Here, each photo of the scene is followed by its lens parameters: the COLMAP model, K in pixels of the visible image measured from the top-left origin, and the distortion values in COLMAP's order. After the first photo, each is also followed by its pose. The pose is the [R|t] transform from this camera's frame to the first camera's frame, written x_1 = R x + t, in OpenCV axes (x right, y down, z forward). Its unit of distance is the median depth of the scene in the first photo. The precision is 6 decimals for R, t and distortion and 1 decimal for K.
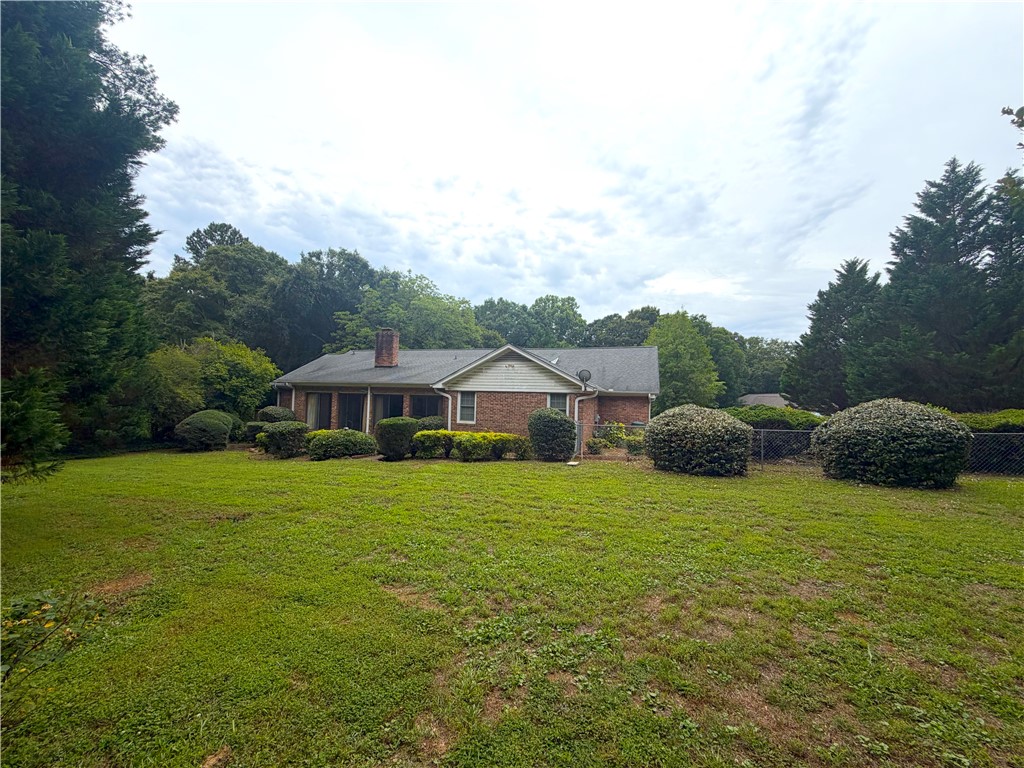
lens RADIAL K [[410.8, 0, 510.4], [0, 410.8, 385.4], [0, 0, 1]] dist [-0.001557, 0.000010]
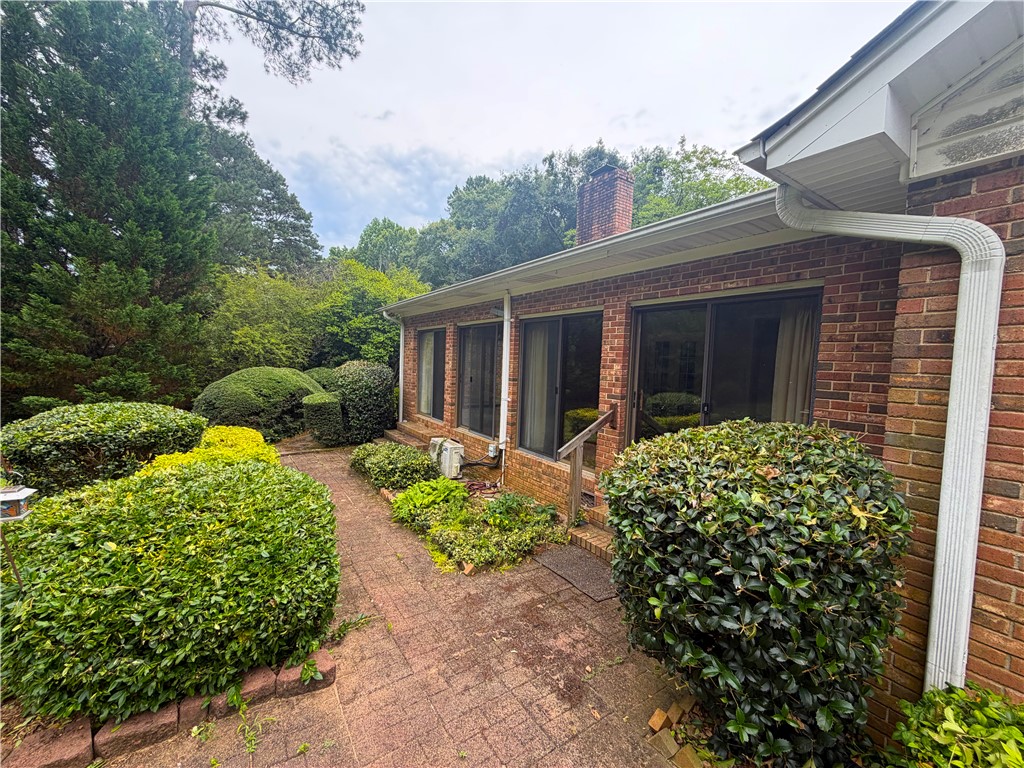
lens RADIAL K [[410.8, 0, 510.4], [0, 410.8, 385.4], [0, 0, 1]] dist [-0.001557, 0.000010]
pose [[0.794213, 0.038274, -0.606433, -0.153847], [0.008296, 0.997238, 0.073805, 0.048696], [0.607583, -0.063648, 0.791702, 0.774407]]
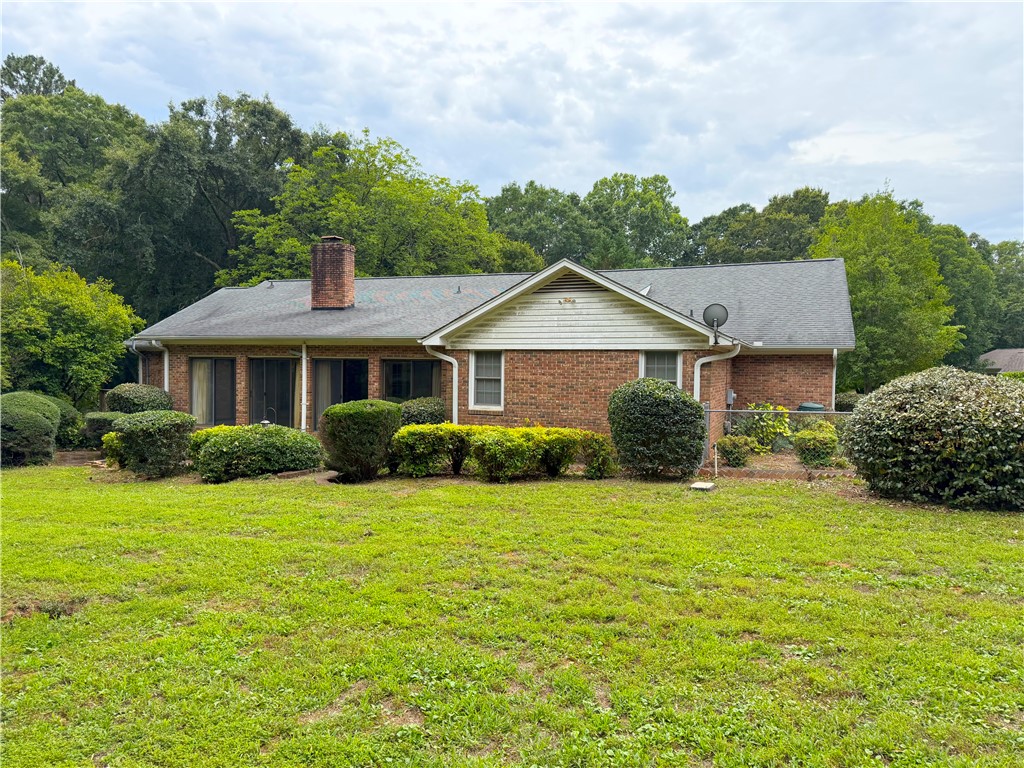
lens RADIAL K [[726.3, 0, 512.4], [0, 726.3, 389.5], [0, 0, 1]] dist [0.082693, -0.105953]
pose [[0.998657, -0.013397, -0.050054, -0.019042], [0.016650, 0.997737, 0.065138, 0.003293], [0.049068, -0.065884, 0.996620, 0.042122]]
